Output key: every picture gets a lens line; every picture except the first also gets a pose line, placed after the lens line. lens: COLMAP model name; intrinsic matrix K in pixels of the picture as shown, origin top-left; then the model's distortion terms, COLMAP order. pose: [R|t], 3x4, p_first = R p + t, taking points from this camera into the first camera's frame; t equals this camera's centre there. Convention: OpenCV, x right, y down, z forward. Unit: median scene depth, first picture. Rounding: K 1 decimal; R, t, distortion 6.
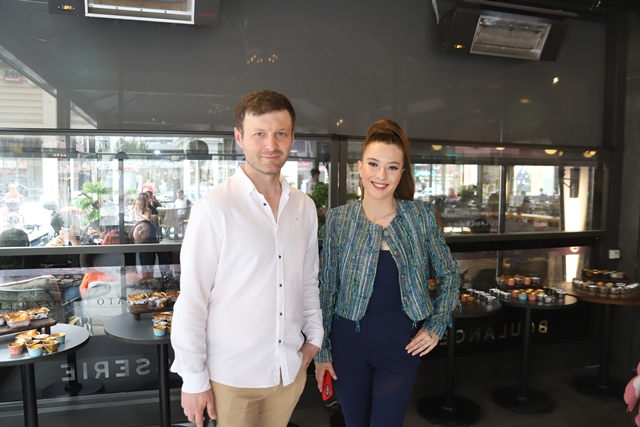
lens RADIAL K [[523.7, 0, 317.0], [0, 523.7, 214.8], [0, 0, 1]] dist [-0.080181, 0.031194]
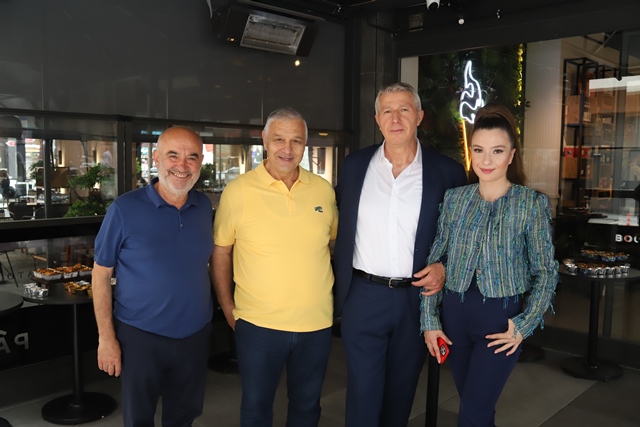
lens RADIAL K [[613.9, 0, 318.3], [0, 613.9, 214.3], [0, 0, 1]] dist [-0.068921, 0.000000]
pose [[0.880718, -0.038948, 0.472036, -0.196399], [0.028352, 0.999161, 0.029542, 0.020439], [-0.472791, -0.012636, 0.881084, -0.258127]]
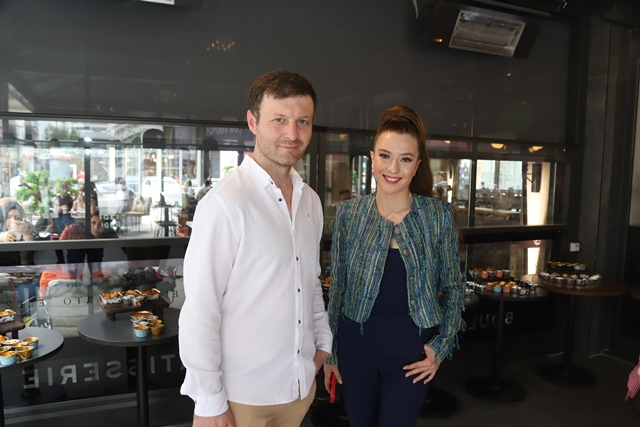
lens RADIAL K [[523.7, 0, 323.2], [0, 523.7, 216.0], [0, 0, 1]] dist [-0.080181, 0.031194]
pose [[0.991509, 0.003605, 0.129991, -0.074714], [-0.005848, 0.999841, 0.016874, -0.001023], [-0.129909, -0.017491, 0.991372, 0.030779]]
